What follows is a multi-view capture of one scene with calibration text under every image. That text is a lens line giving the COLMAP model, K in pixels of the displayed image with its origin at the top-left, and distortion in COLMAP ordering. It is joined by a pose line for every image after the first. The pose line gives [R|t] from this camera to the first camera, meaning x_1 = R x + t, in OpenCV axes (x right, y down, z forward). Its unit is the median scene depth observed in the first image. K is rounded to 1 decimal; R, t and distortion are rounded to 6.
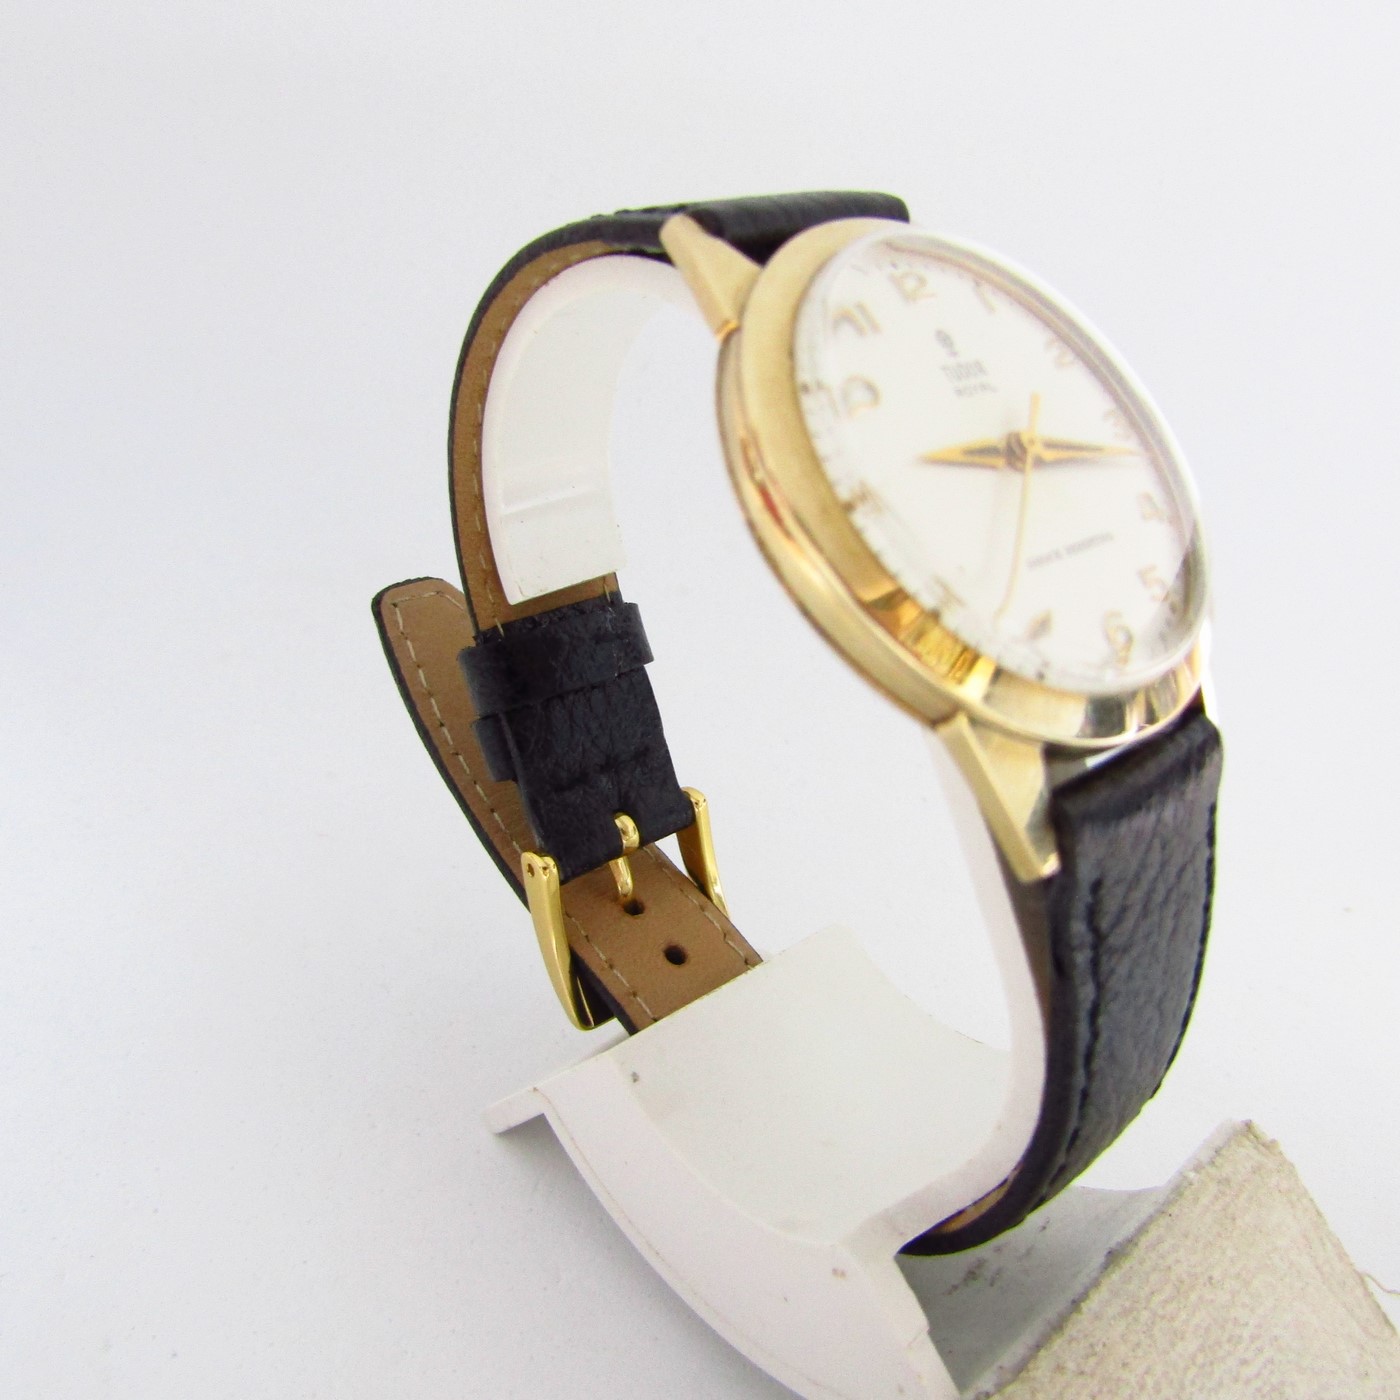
lens RADIAL K [[1250.8, 0, 700.0], [0, 1250.8, 700.0], [0, 0, 1]] dist [0.010552, 0.001097]
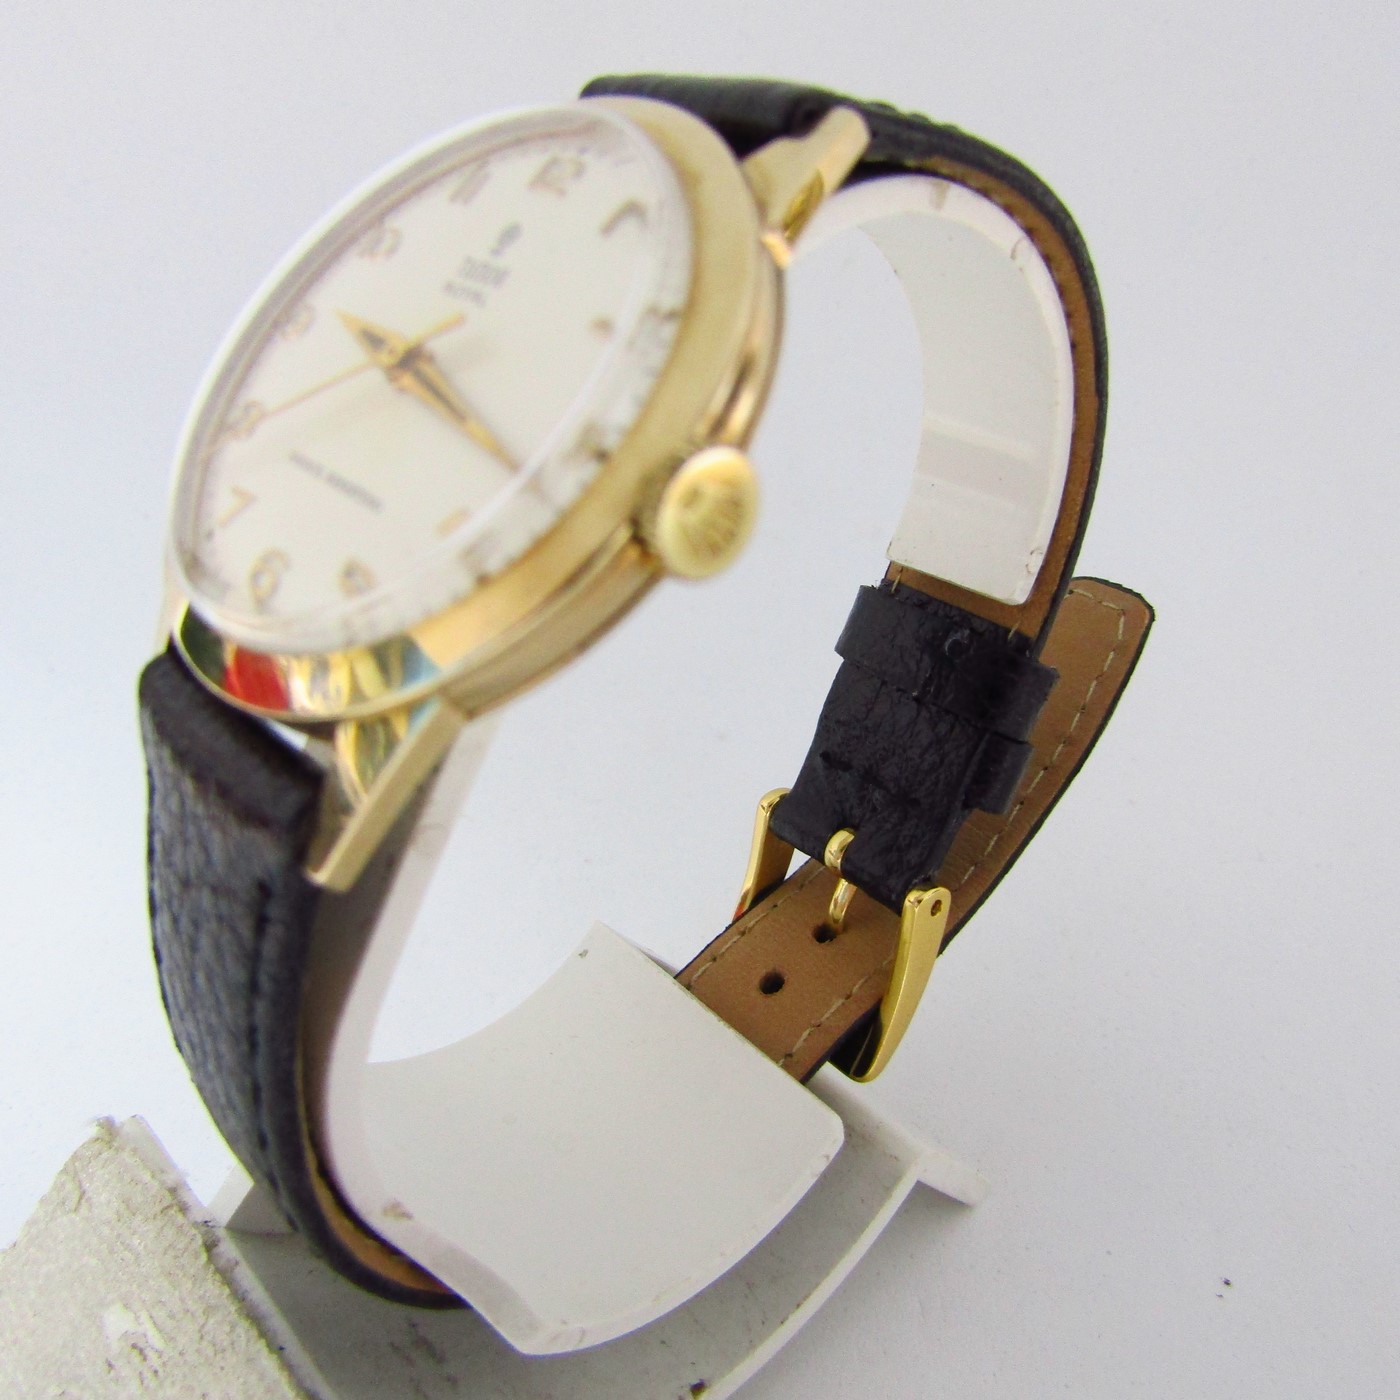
lens RADIAL K [[1250.8, 0, 700.0], [0, 1250.8, 700.0], [0, 0, 1]] dist [0.010552, 0.001097]
pose [[0.008771, 0.468743, -0.883291, 0.916859], [-0.494759, 0.769661, 0.403529, -0.385564], [0.868986, 0.433477, 0.238665, 0.907092]]
